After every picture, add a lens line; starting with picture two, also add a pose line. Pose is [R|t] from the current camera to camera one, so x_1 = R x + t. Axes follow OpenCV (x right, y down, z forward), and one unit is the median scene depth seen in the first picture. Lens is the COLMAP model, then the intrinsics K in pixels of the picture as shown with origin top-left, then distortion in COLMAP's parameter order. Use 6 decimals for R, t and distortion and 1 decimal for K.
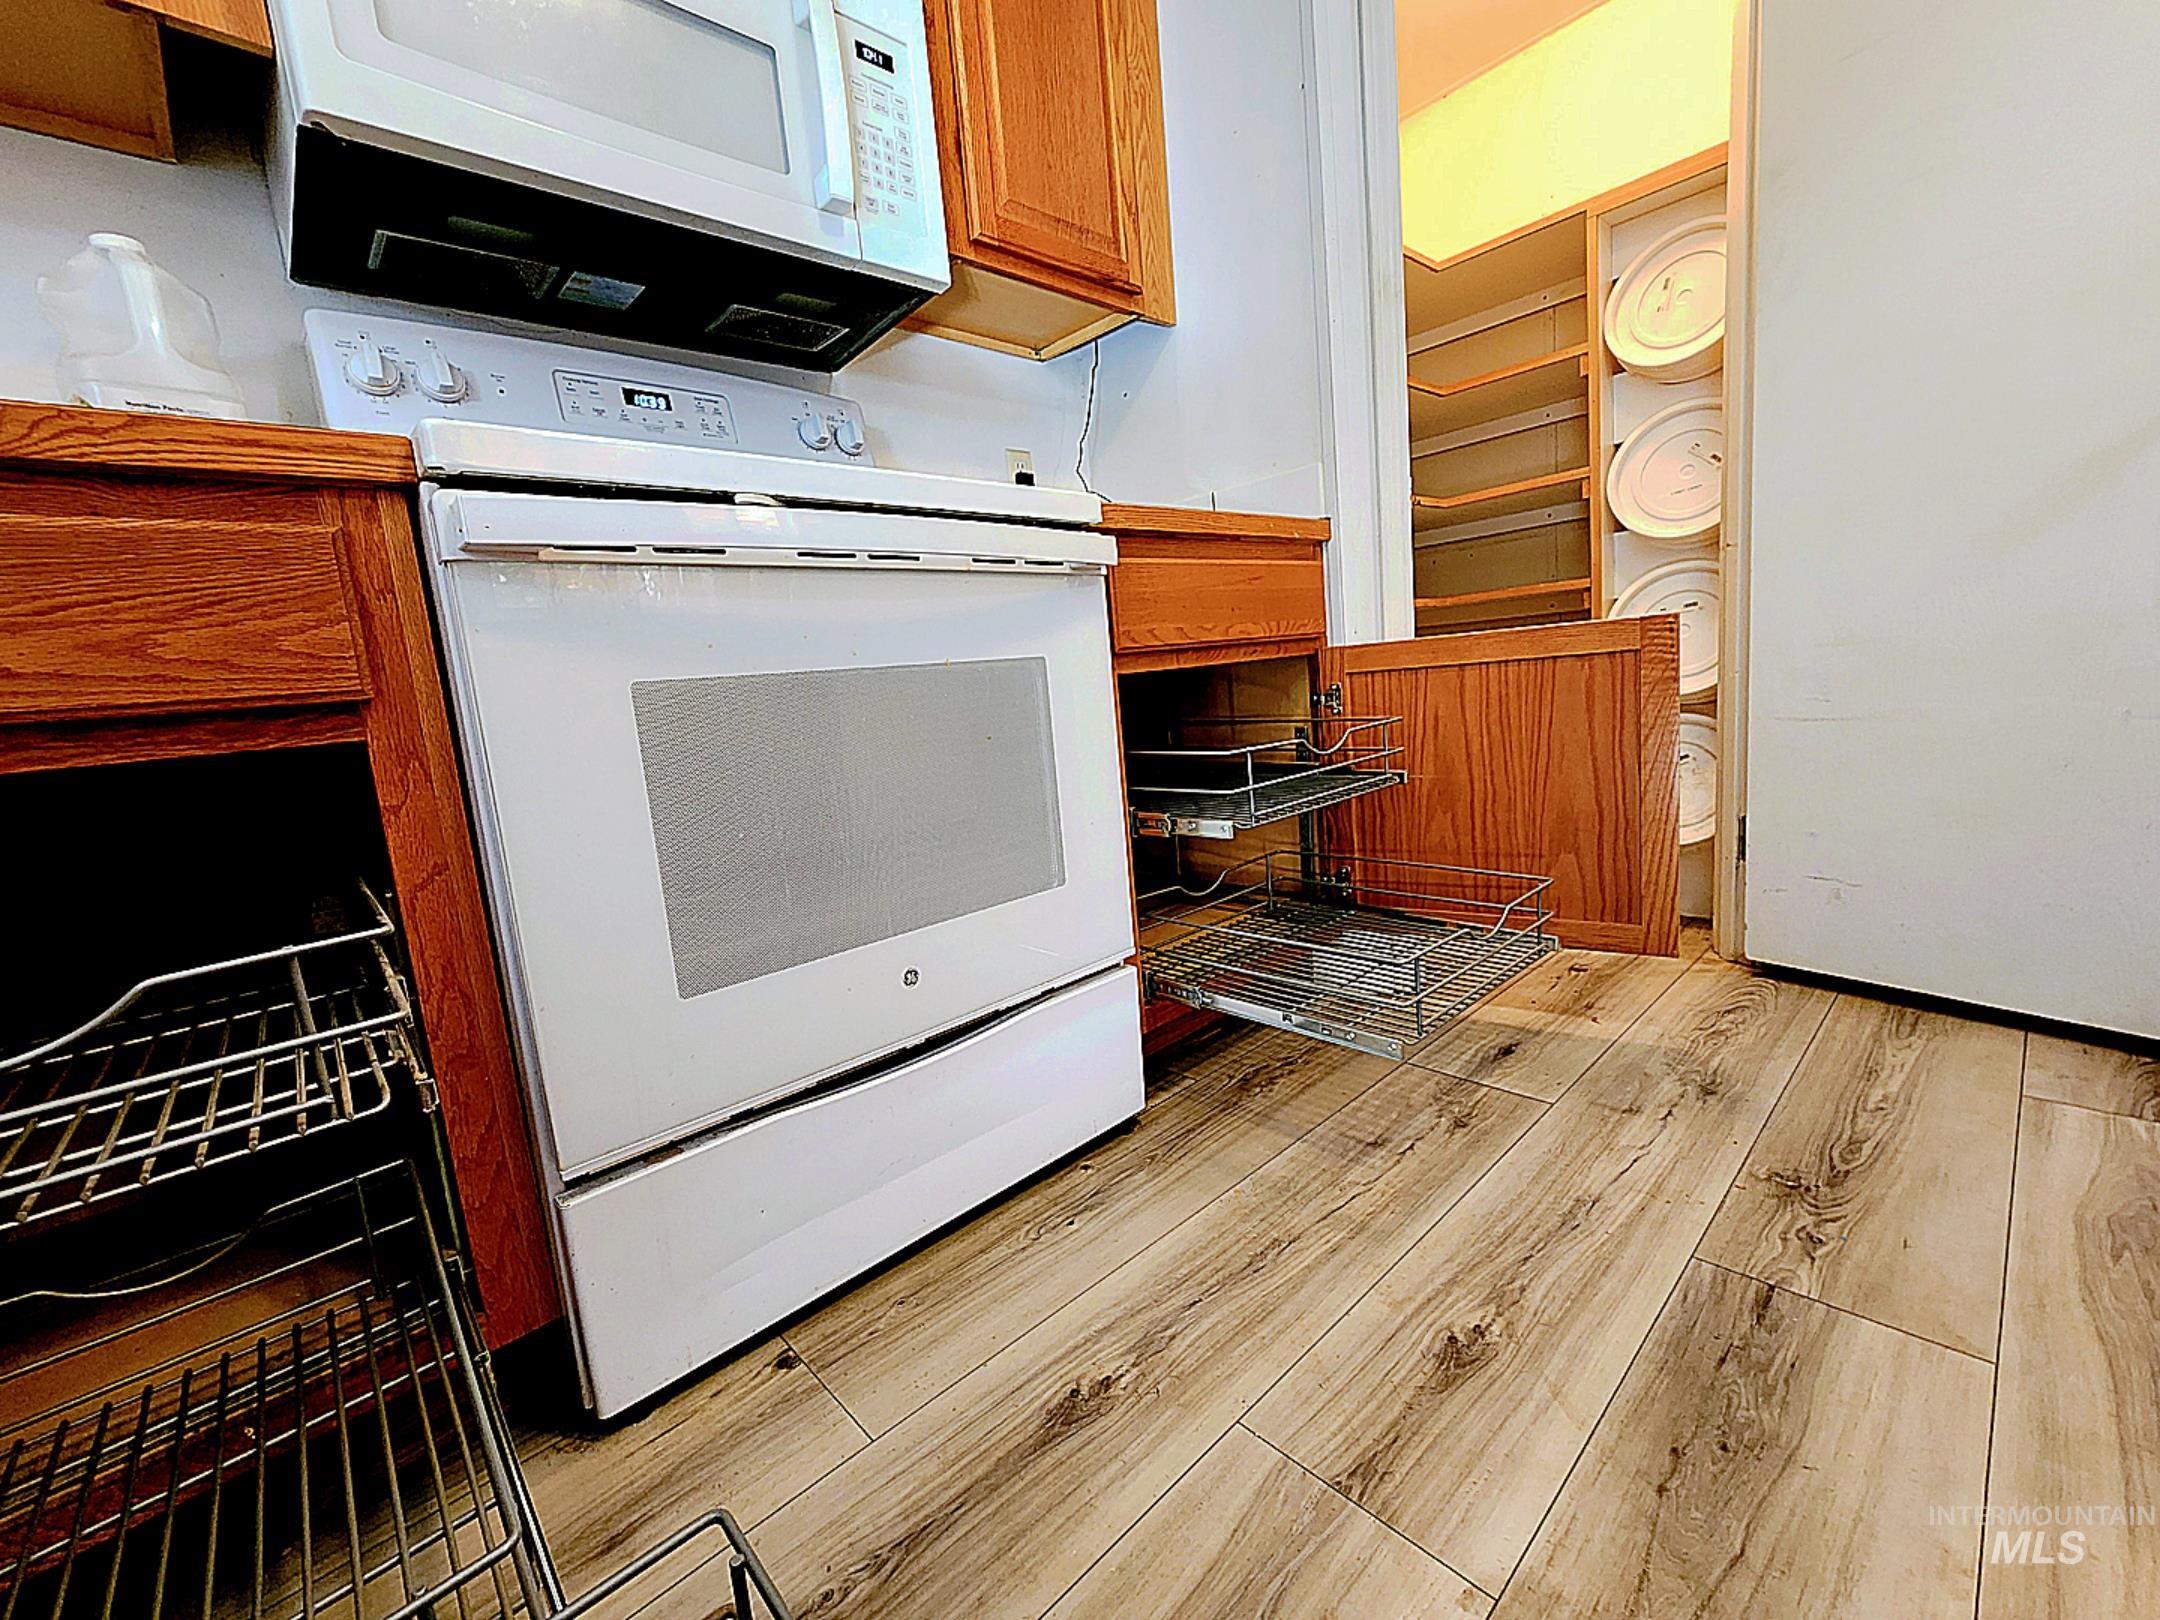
lens RADIAL K [[893.2, 0, 1073.7], [0, 893.2, 803.3], [0, 0, 1]] dist [0.001679, -0.000180]
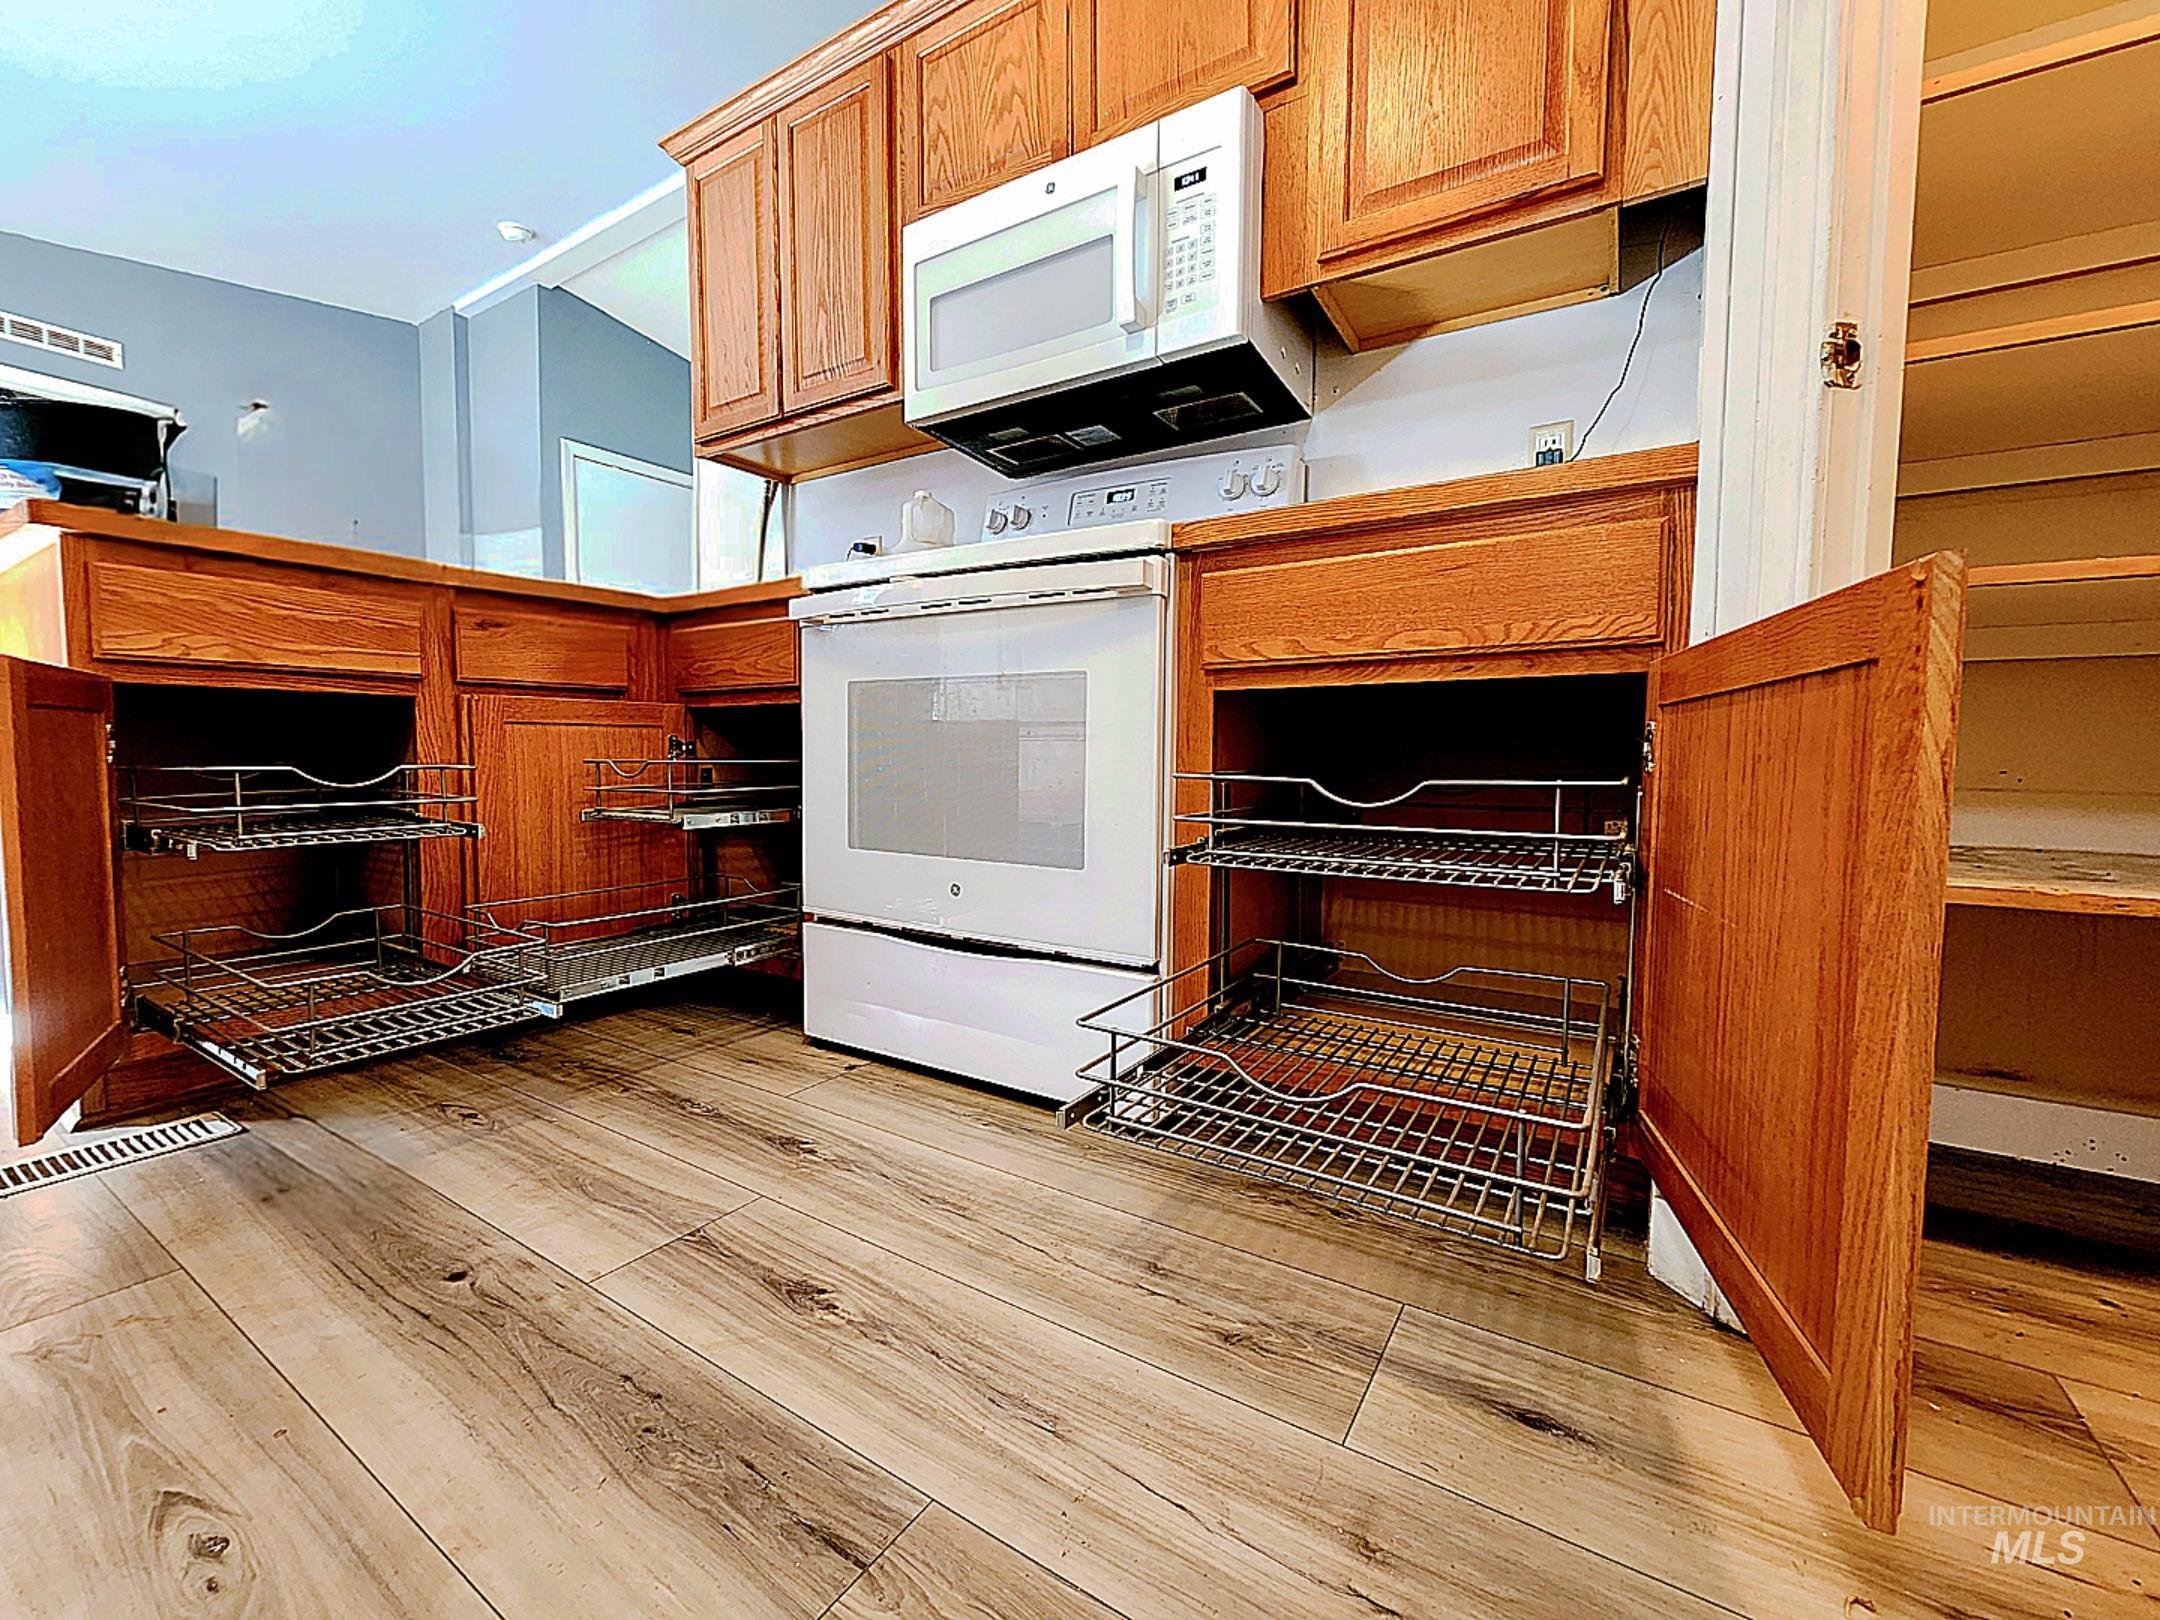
lens RADIAL K [[881.7, 0, 1080.0], [0, 881.7, 810.0], [0, 0, 1]] dist [-0.004343, -0.000136]
pose [[0.253501, 0.150895, -0.955494, 1.139502], [-0.170360, 0.979284, 0.109454, -0.116363], [0.952216, 0.135032, 0.273956, 0.731817]]
